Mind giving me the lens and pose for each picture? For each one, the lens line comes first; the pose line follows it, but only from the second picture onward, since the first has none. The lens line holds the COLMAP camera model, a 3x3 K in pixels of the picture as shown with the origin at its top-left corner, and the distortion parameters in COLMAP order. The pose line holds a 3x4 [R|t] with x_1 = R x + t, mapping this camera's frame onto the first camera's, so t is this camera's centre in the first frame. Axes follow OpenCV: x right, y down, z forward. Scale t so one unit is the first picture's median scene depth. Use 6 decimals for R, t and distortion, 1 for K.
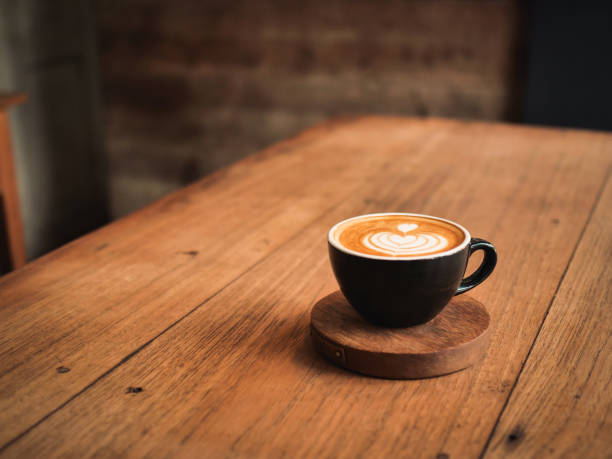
lens RADIAL K [[908.7, 0, 306.0], [0, 908.7, 229.5], [0, 0, 1]] dist [-0.112366, 0.030272]
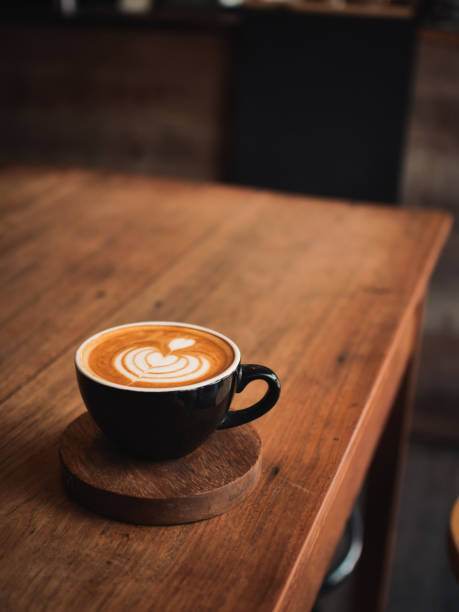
lens RADIAL K [[908.7, 0, 229.5], [0, 908.7, 306.0], [0, 0, 1]] dist [-0.112366, 0.030272]
pose [[0.983900, 0.106641, -0.143418, 0.291614], [-0.098512, 0.993162, 0.062654, -0.101954], [0.149119, -0.047517, 0.987677, 0.154662]]
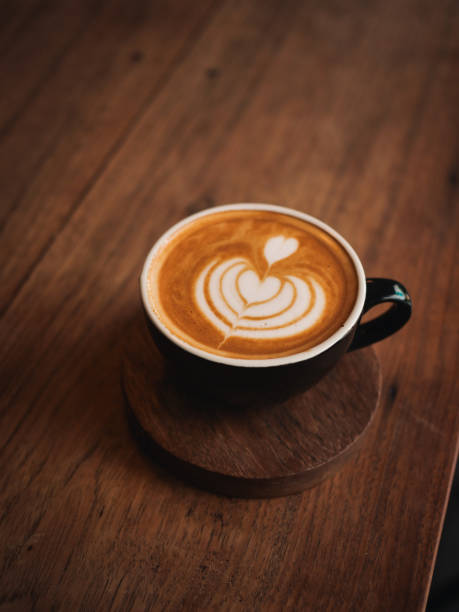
lens RADIAL K [[908.7, 0, 229.5], [0, 908.7, 306.0], [0, 0, 1]] dist [-0.112366, 0.030272]
pose [[0.984013, 0.158405, -0.081402, 0.141517], [-0.099190, 0.867060, 0.488230, -0.288513], [0.147918, -0.472350, 0.868911, 0.439382]]
